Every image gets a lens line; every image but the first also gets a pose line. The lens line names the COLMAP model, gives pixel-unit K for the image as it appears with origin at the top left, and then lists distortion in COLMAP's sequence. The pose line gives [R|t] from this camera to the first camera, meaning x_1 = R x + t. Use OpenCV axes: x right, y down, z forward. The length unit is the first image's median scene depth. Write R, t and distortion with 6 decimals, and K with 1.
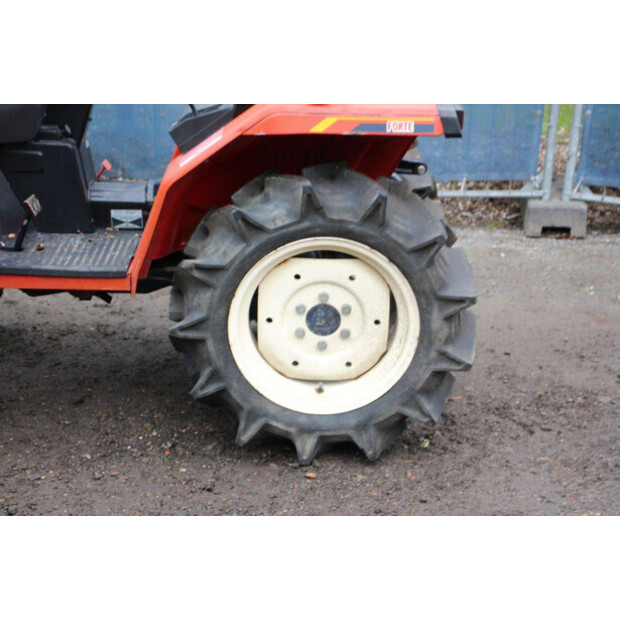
lens RADIAL K [[1148.6, 0, 308.1], [0, 1148.6, 311.7], [0, 0, 1]] dist [0.237782, 0.000000]
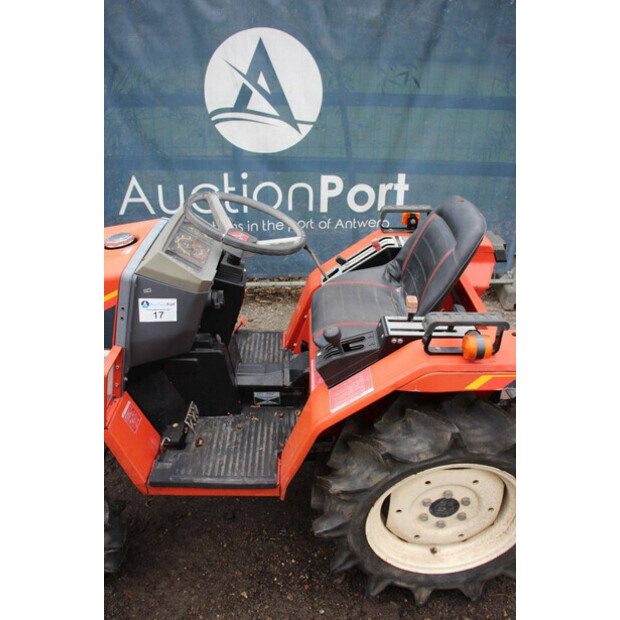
lens RADIAL K [[521.6, 0, 304.0], [0, 521.6, 309.9], [0, 0, 1]] dist [-0.116710, 0.025943]
pose [[0.999879, -0.010200, -0.011714, -0.119318], [0.011614, 0.991733, 0.127795, -0.255888], [0.010314, -0.127915, 0.991731, 0.513959]]
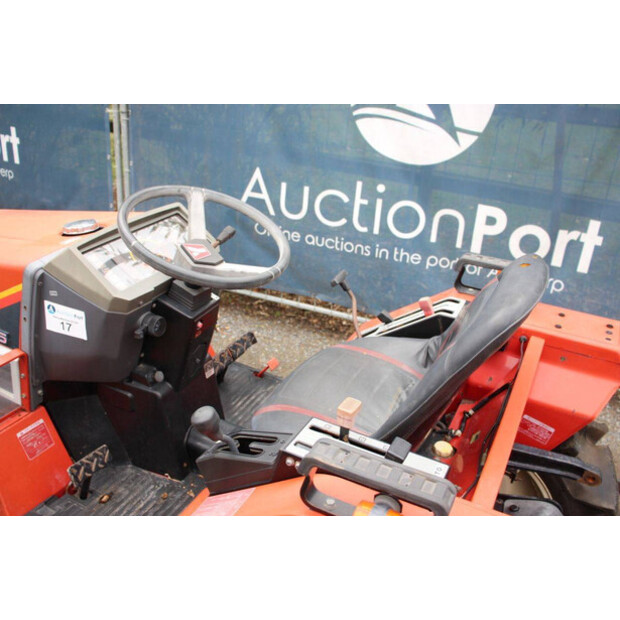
lens RADIAL K [[569.3, 0, 312.8], [0, 569.3, 313.4], [0, 0, 1]] dist [-0.071075, 0.000000]
pose [[0.885574, 0.225204, -0.406254, 0.059540], [-0.191263, 0.973814, 0.122904, -0.285047], [0.423294, -0.031139, 0.905457, 0.687468]]
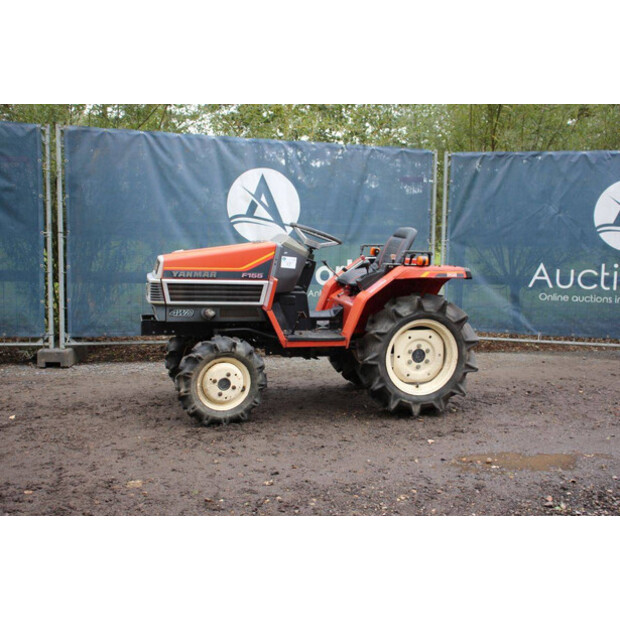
lens RADIAL K [[713.6, 0, 309.4], [0, 713.6, 315.9], [0, 0, 1]] dist [0.004058, 0.000000]
pose [[0.970552, -0.033746, 0.238517, -0.569547], [0.088248, 0.971114, -0.221696, 0.240013], [-0.224146, 0.236216, 0.945495, -0.404775]]
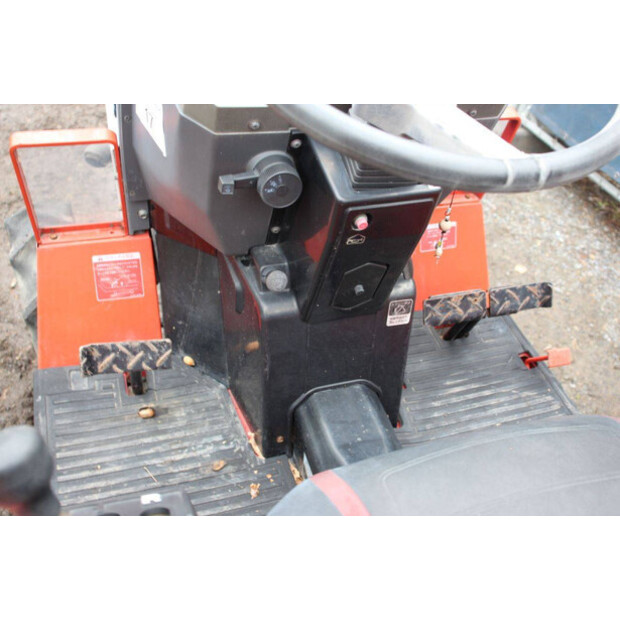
lens RADIAL K [[622.1, 0, 318.9], [0, 622.1, 313.3], [0, 0, 1]] dist [-0.041851, 0.000000]
pose [[0.293149, 0.647052, -0.703837, -0.023889], [-0.435704, 0.745704, 0.504070, -0.284445], [0.851014, 0.158897, 0.500526, 0.924064]]
